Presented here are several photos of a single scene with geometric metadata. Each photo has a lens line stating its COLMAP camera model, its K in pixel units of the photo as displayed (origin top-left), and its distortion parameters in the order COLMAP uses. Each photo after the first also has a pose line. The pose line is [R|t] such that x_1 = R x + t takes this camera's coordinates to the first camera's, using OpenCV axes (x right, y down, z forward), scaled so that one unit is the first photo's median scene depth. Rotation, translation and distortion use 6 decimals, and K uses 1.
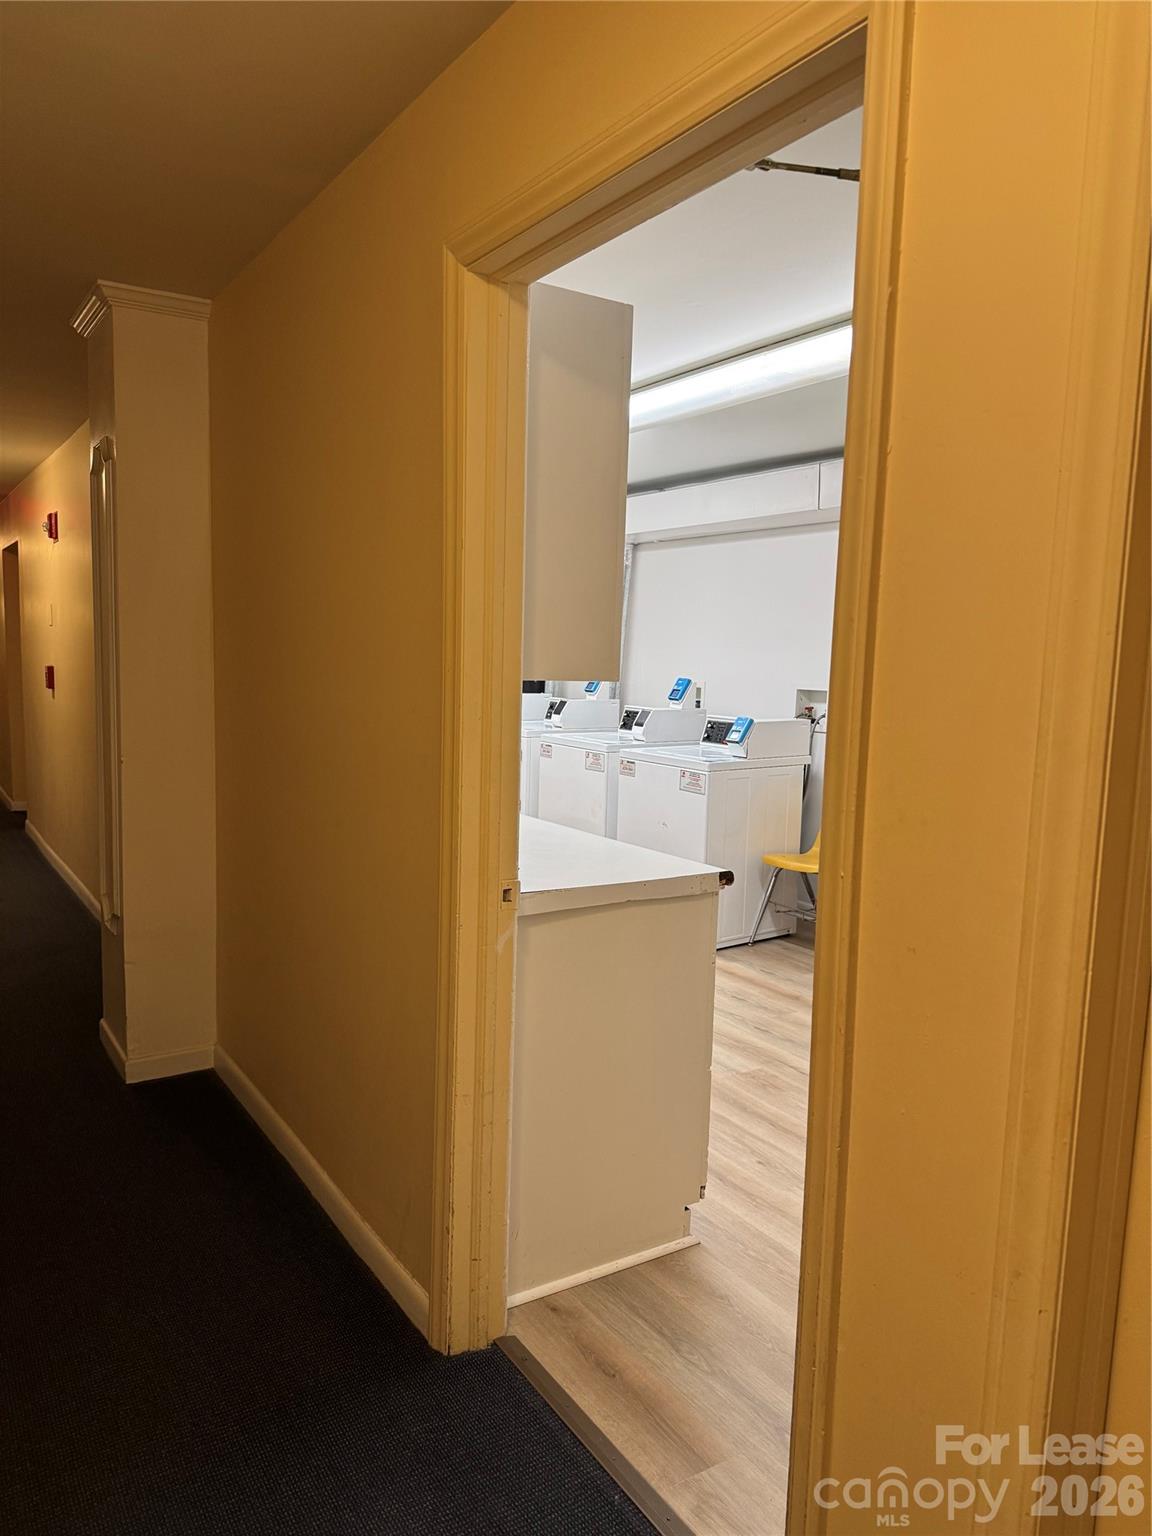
lens RADIAL K [[1069.7, 0, 567.0], [0, 1069.7, 768.0], [0, 0, 1]] dist [0.046455, -0.057071]
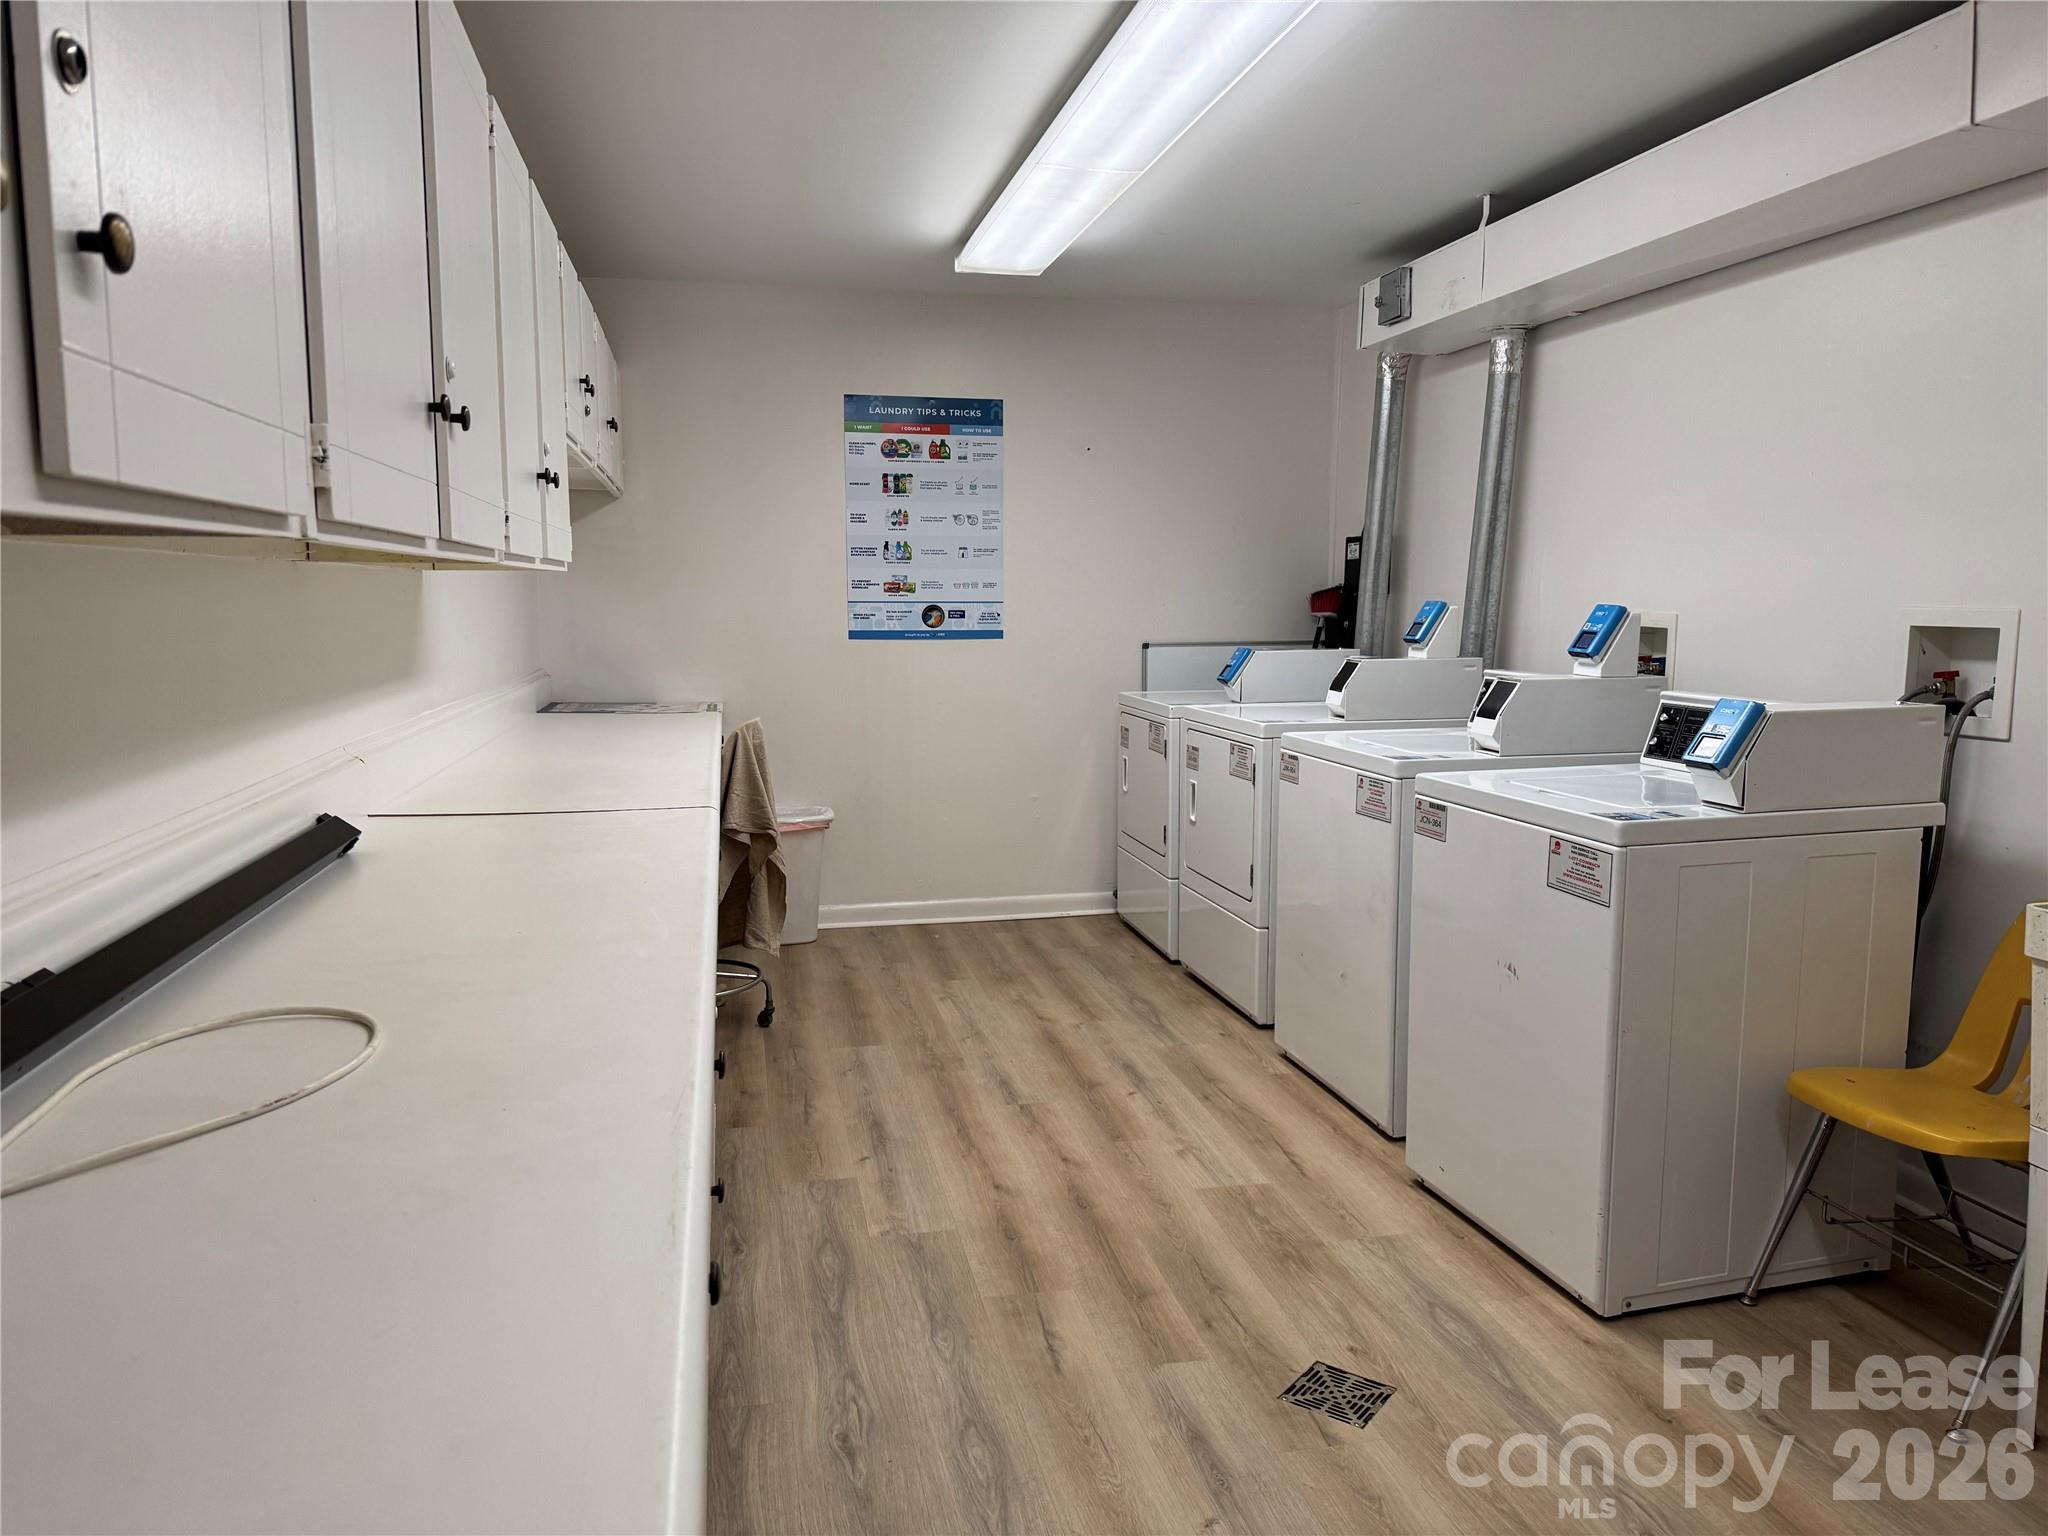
lens RADIAL K [[1426.3, 0, 1041.0], [0, 1426.3, 769.4], [0, 0, 1]] dist [0.046455, -0.057071]
pose [[0.938793, 0.019038, -0.343954, 0.103533], [-0.016135, 0.999806, 0.011301, -0.023177], [0.344103, -0.005060, 0.938918, 0.421100]]
